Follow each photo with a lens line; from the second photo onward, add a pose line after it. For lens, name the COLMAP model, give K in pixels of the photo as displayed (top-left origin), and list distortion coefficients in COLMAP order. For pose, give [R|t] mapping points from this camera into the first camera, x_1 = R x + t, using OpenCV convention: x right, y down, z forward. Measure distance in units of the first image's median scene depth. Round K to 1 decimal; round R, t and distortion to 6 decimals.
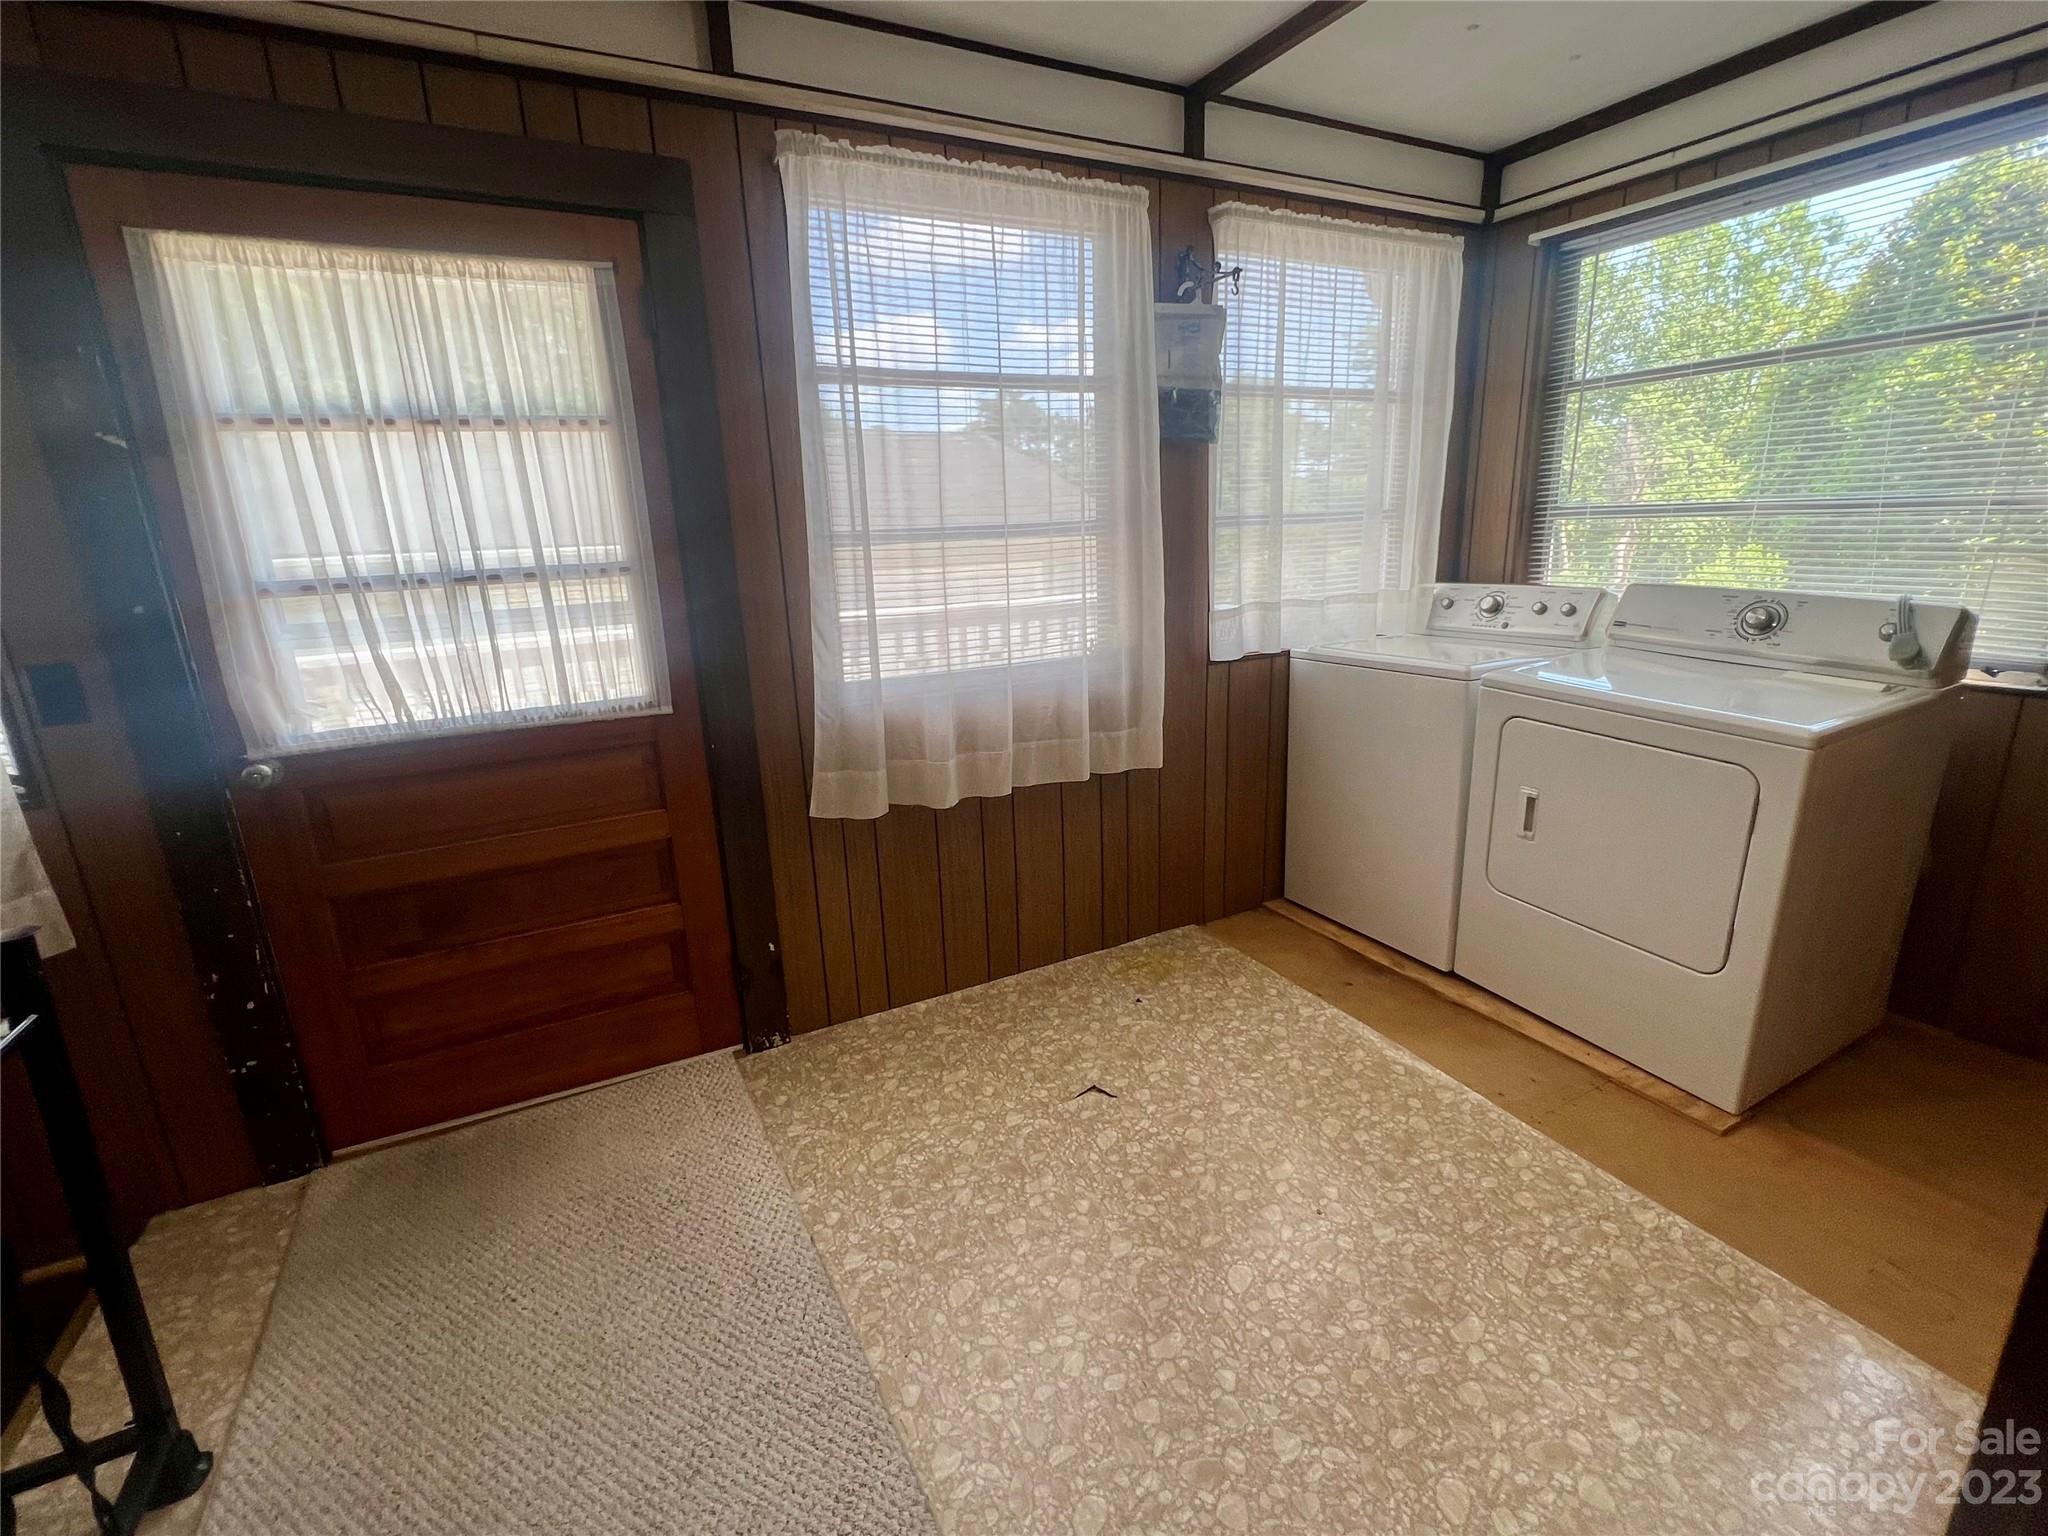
lens RADIAL K [[912.3, 0, 1024.5], [0, 912.3, 766.5], [0, 0, 1]] dist [-0.001851, -0.000072]
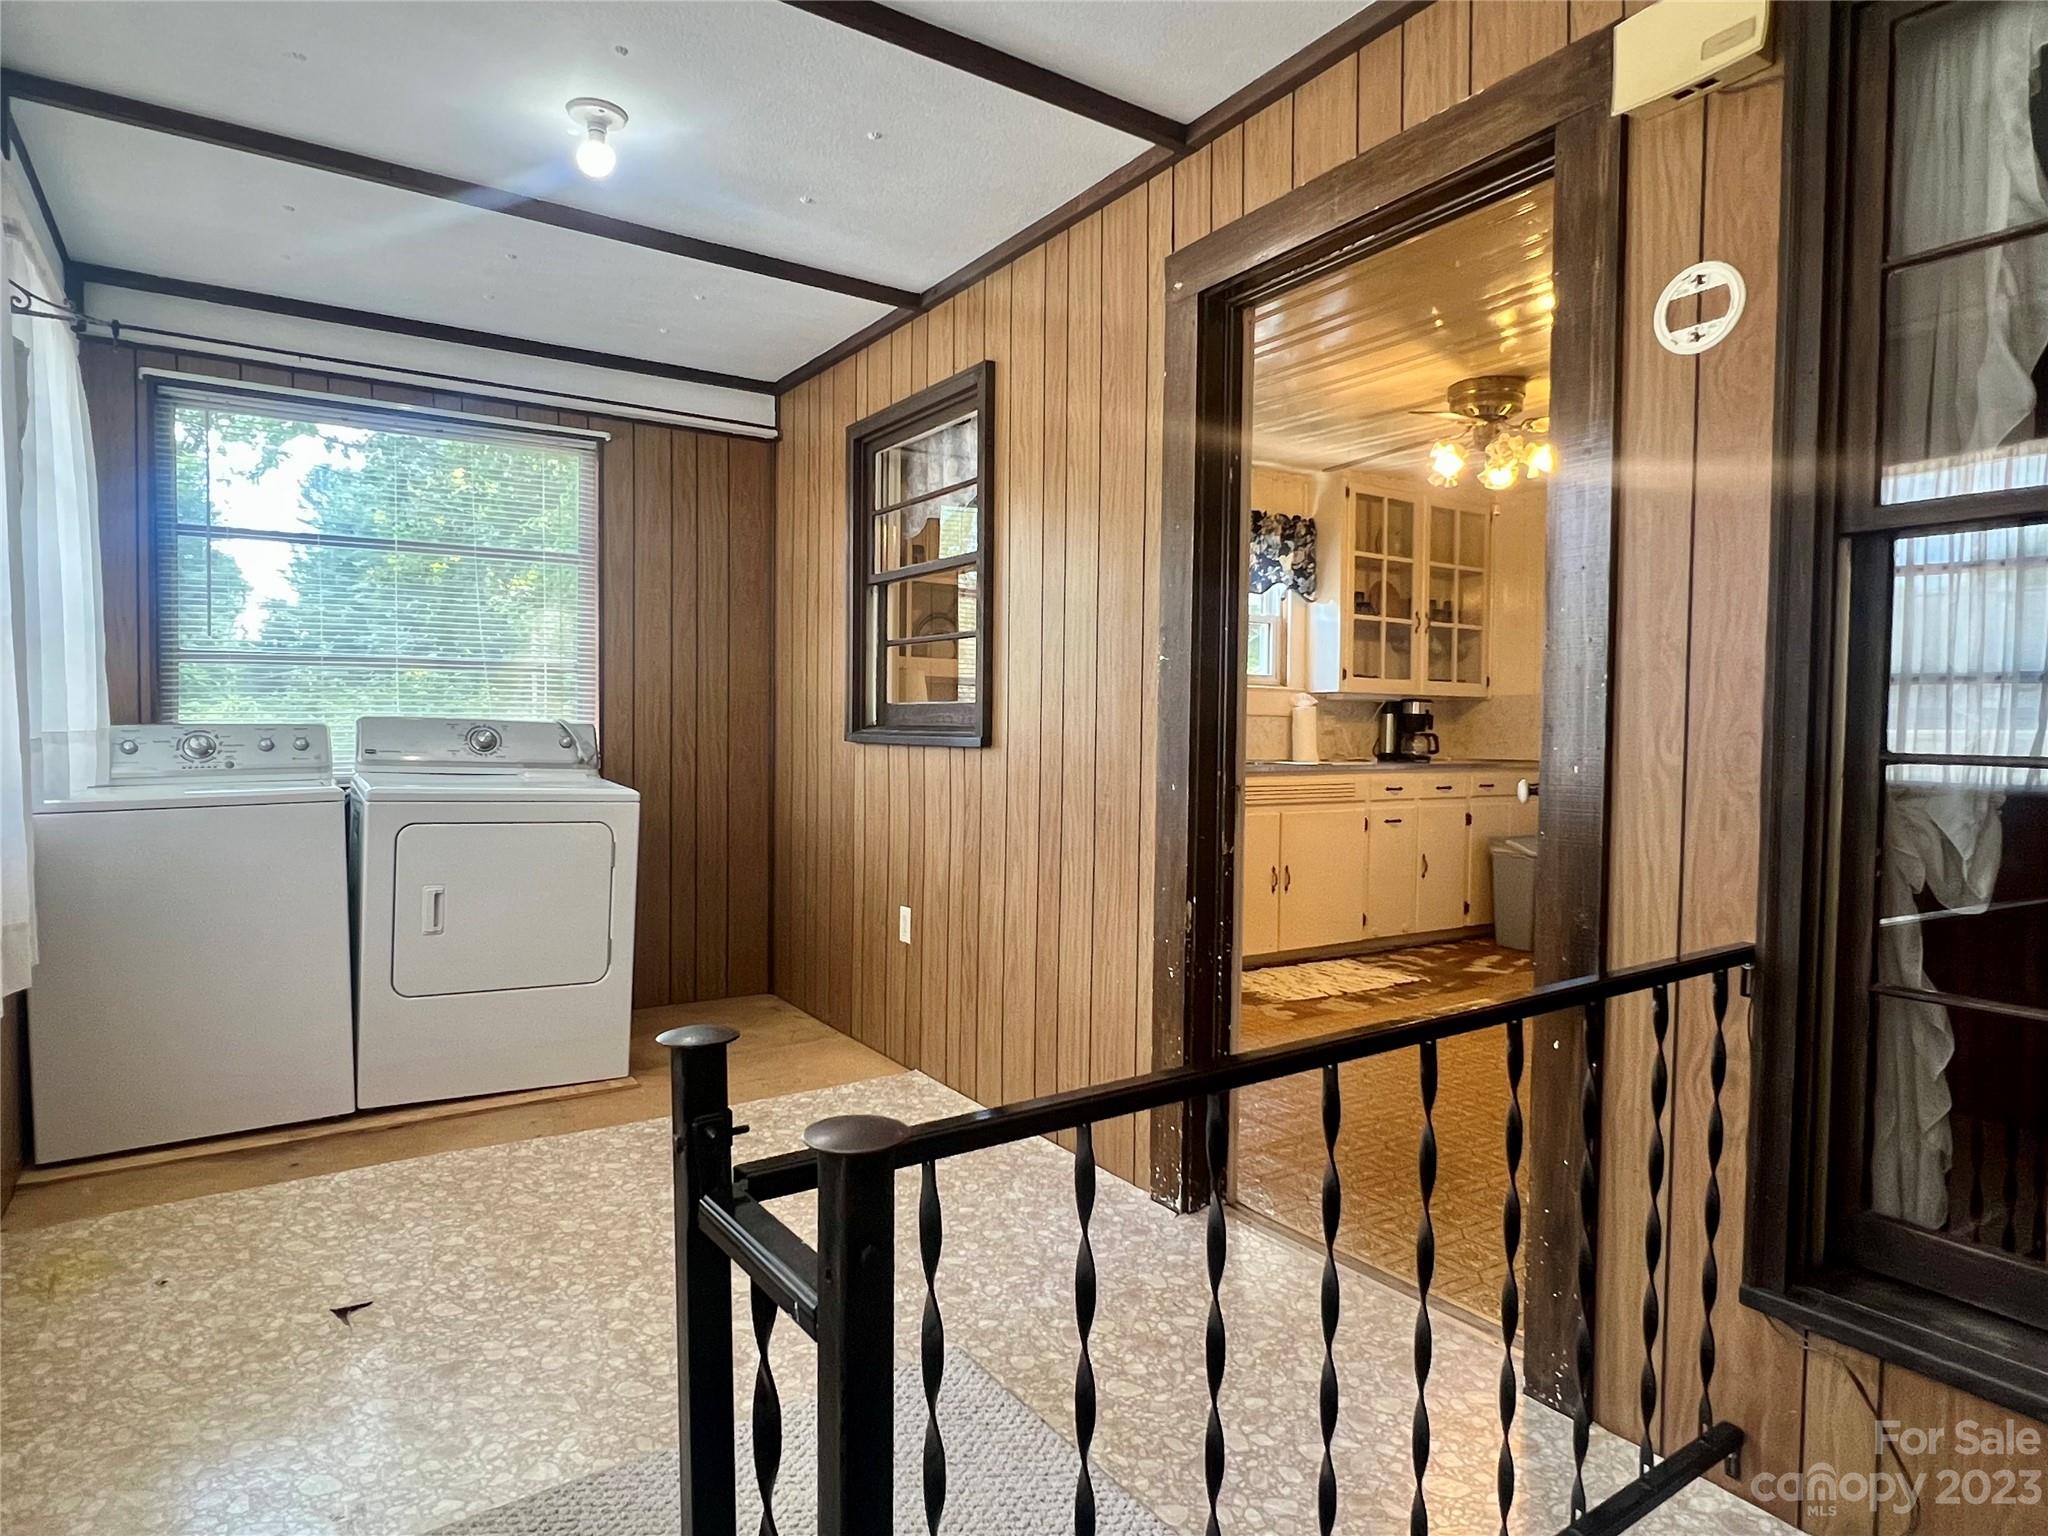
lens RADIAL K [[1155.6, 0, 1024.4], [0, 1155.6, 764.6], [0, 0, 1]] dist [0.004241, 0.001036]
pose [[-0.103122, -0.000562, 0.994669, -0.836129], [0.253746, 0.966898, 0.026854, 0.022966], [-0.961758, 0.255162, -0.099565, 0.378341]]
